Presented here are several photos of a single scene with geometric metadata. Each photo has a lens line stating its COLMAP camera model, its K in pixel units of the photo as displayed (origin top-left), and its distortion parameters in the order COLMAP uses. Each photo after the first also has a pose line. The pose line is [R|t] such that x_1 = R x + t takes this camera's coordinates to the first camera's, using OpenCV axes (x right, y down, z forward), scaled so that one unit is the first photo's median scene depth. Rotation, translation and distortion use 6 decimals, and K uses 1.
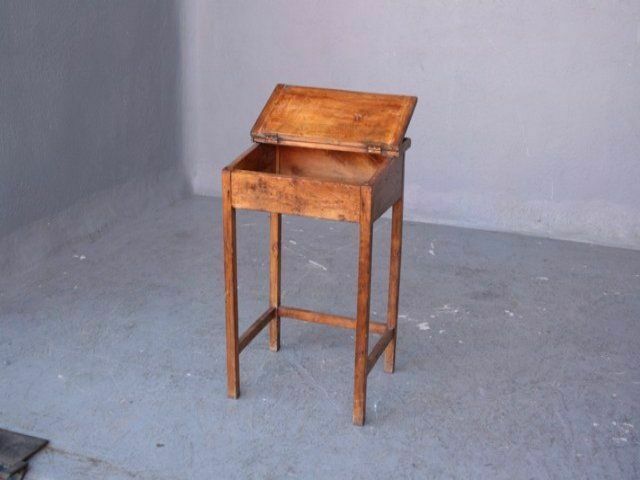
lens RADIAL K [[728.5, 0, 296.8], [0, 728.5, 114.4], [0, 0, 1]] dist [0.000059, -0.015280]
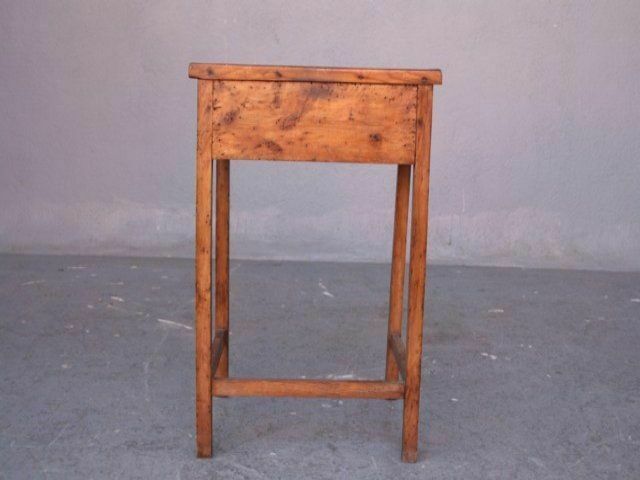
lens RADIAL K [[941.6, 0, 293.9], [0, 941.6, 127.9], [0, 0, 1]] dist [0.015144, 0.022325]
pose [[0.946030, -0.022948, 0.323264, -0.204172], [0.039208, 0.998267, -0.043876, 0.114062], [-0.321697, 0.054182, 0.945291, 0.265259]]
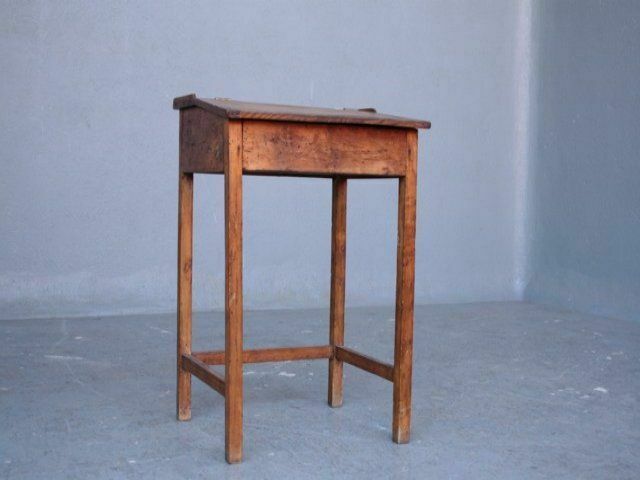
lens RADIAL K [[813.9, 0, 292.2], [0, 813.9, 119.3], [0, 0, 1]] dist [0.013909, -0.018022]
pose [[0.724918, 0.064490, 0.685810, -0.553385], [0.078937, 0.981272, -0.175712, 0.204343], [-0.684298, 0.181512, 0.706251, 0.360304]]
